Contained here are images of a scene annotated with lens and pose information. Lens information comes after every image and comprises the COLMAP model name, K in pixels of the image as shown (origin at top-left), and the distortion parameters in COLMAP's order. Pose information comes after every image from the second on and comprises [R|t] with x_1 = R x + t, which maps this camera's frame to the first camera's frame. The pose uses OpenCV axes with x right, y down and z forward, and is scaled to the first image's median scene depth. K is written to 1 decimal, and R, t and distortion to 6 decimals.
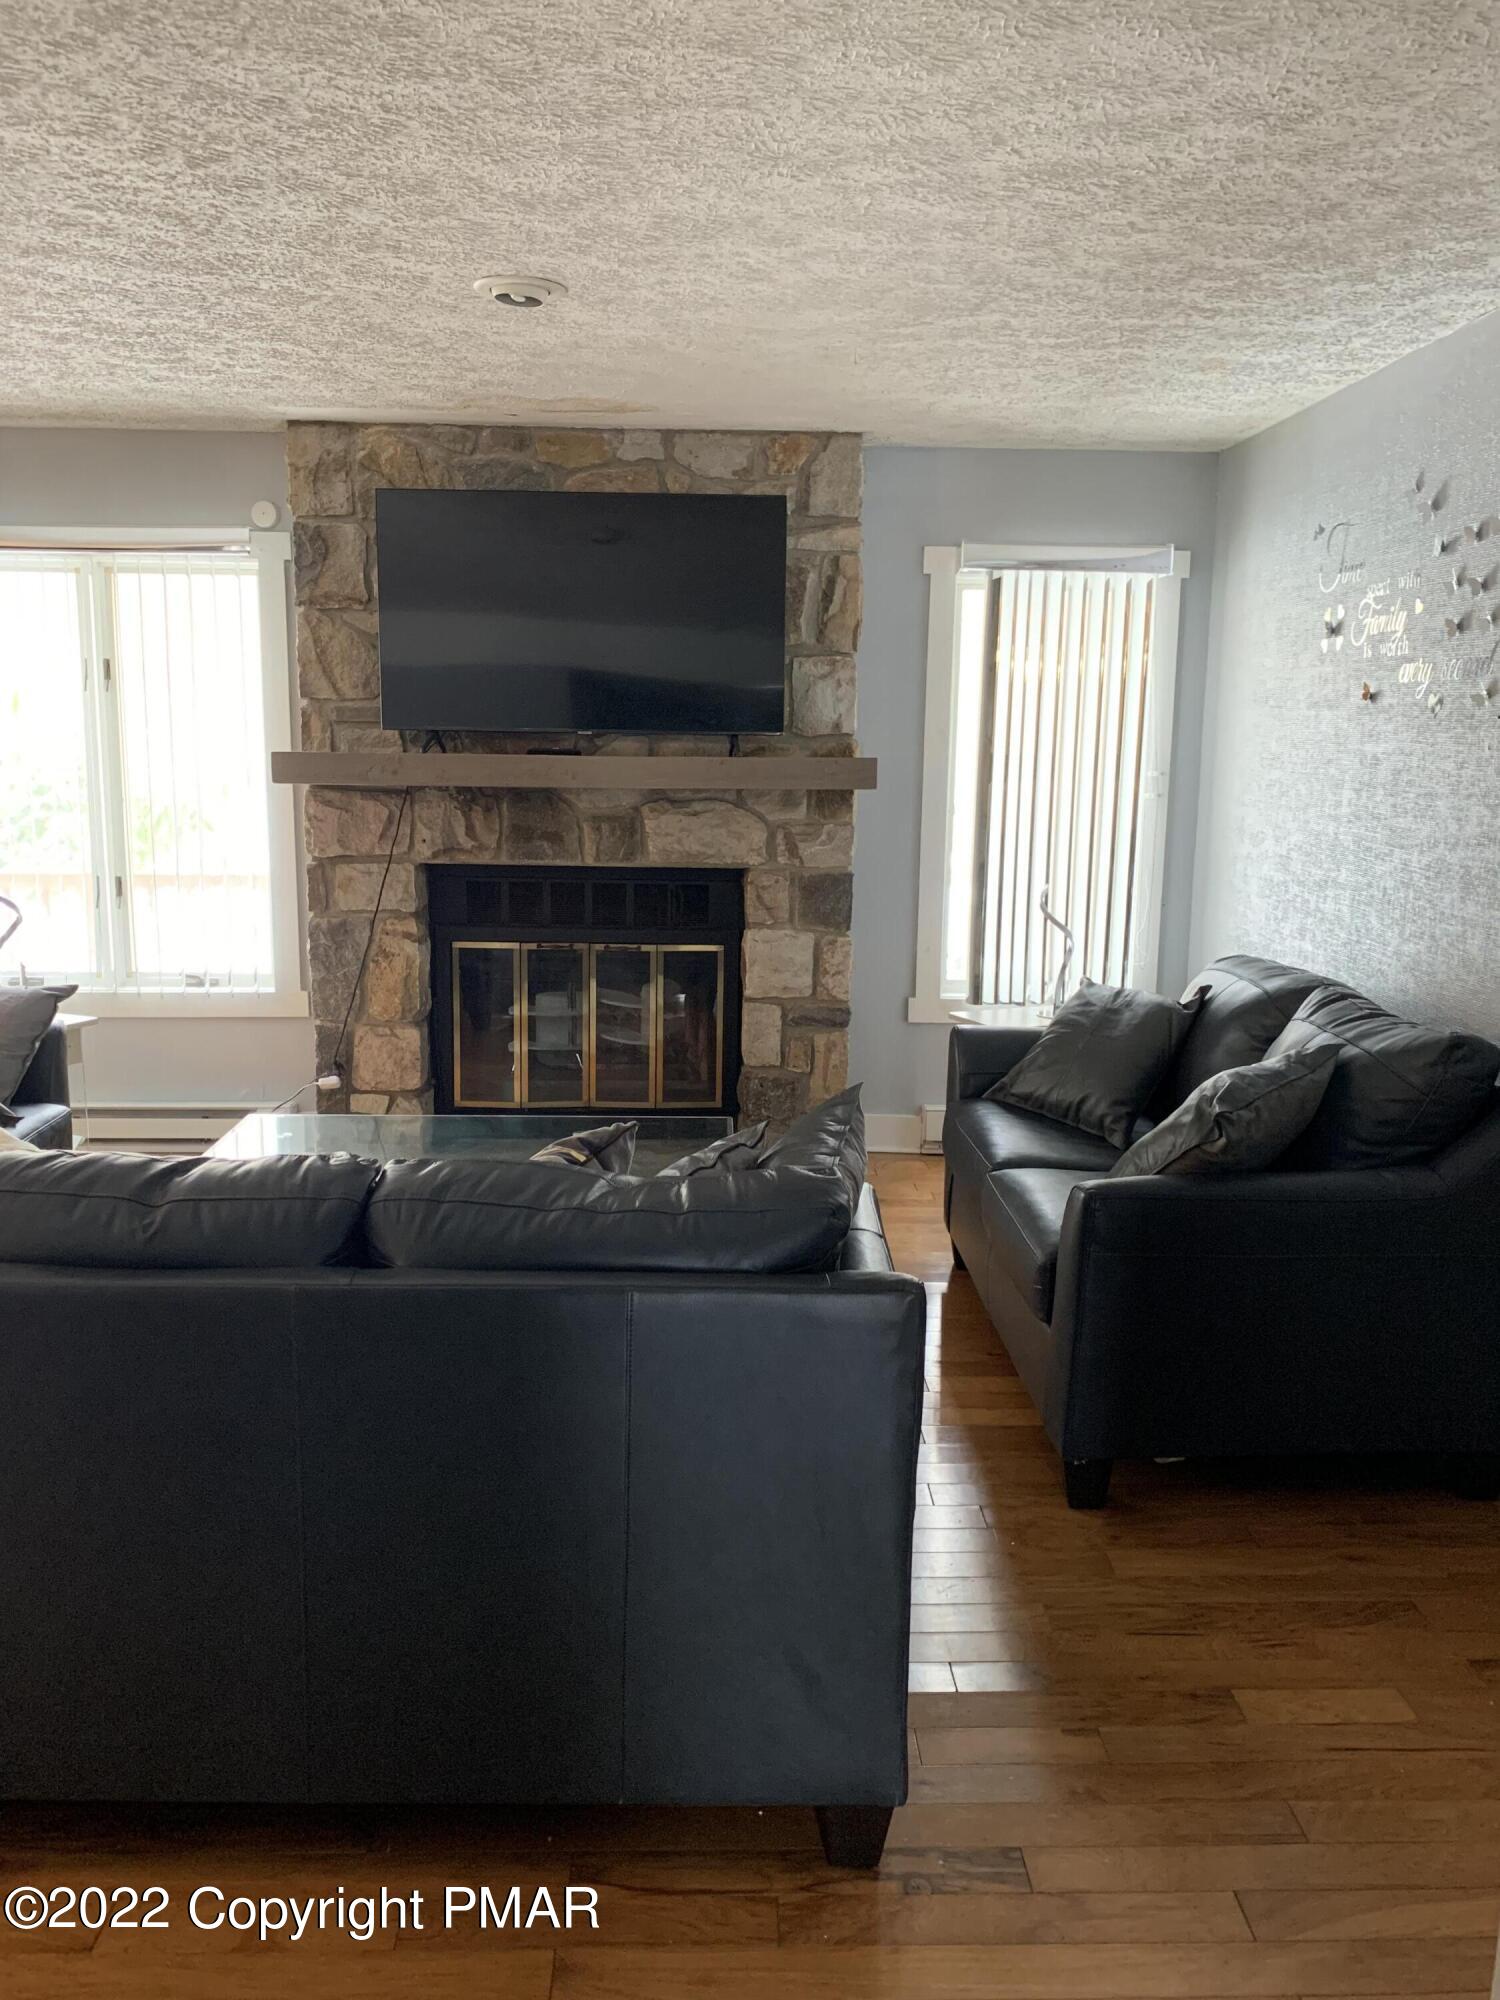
lens RADIAL K [[1496.0, 0, 750.0], [0, 1496.0, 1000.0], [0, 0, 1]] dist [0.056702, -0.212740]
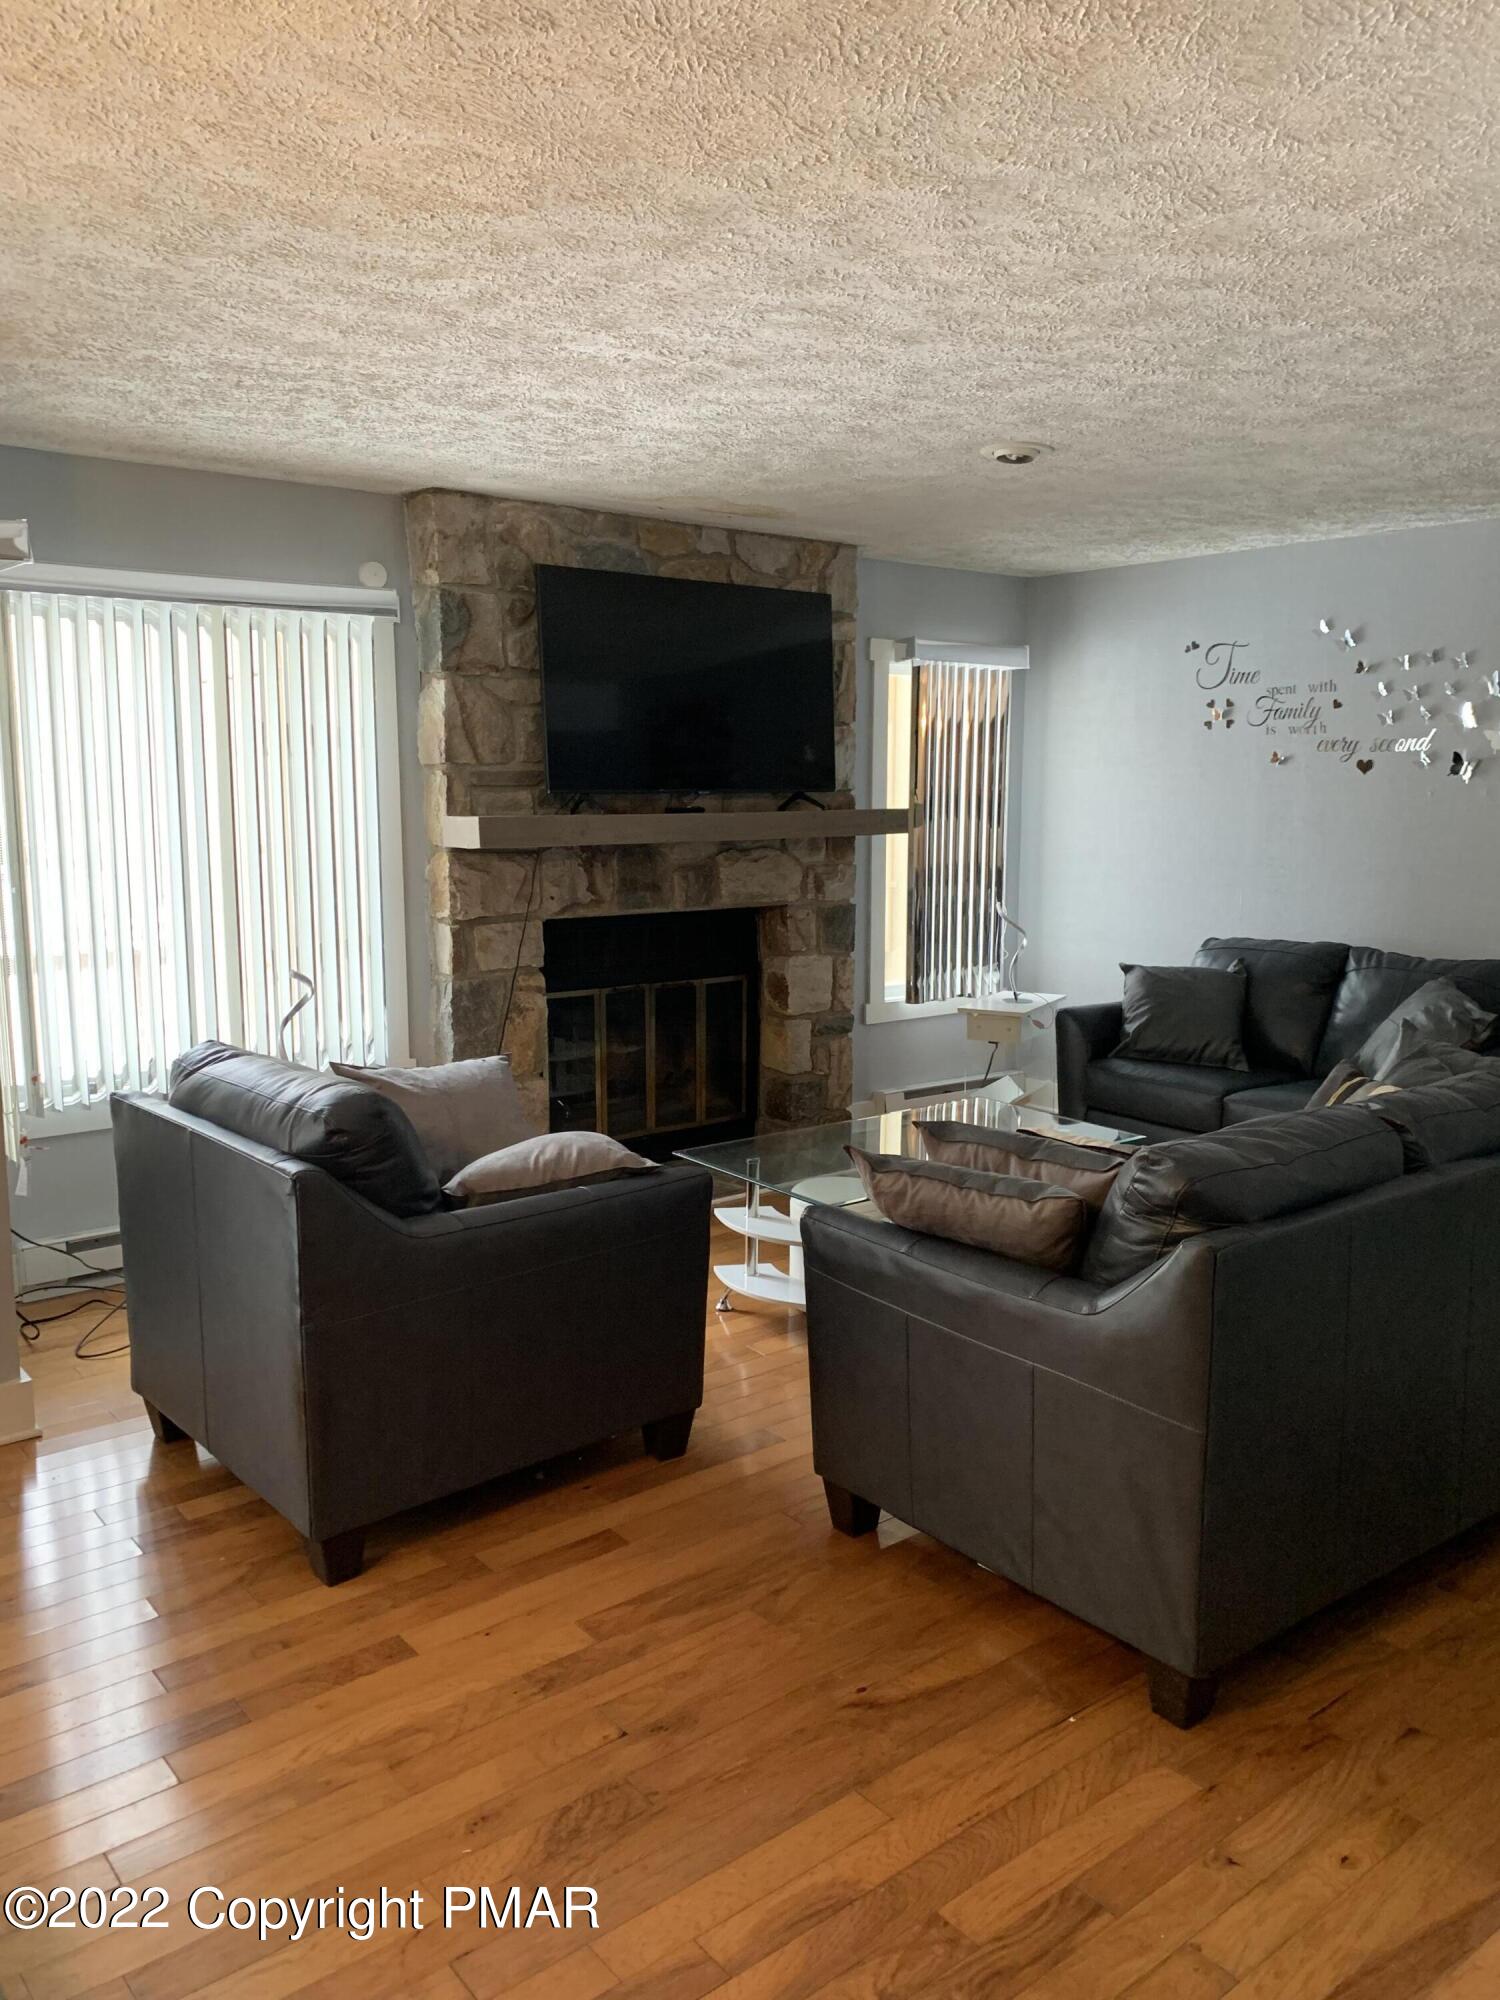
lens RADIAL K [[1496.0, 0, 750.0], [0, 1496.0, 1000.0], [0, 0, 1]] dist [0.056702, -0.212740]
pose [[0.799678, -0.099011, 0.592209, -0.733000], [0.114118, 0.993395, 0.011988, -0.032113], [-0.589484, 0.057995, 0.805695, 0.081454]]
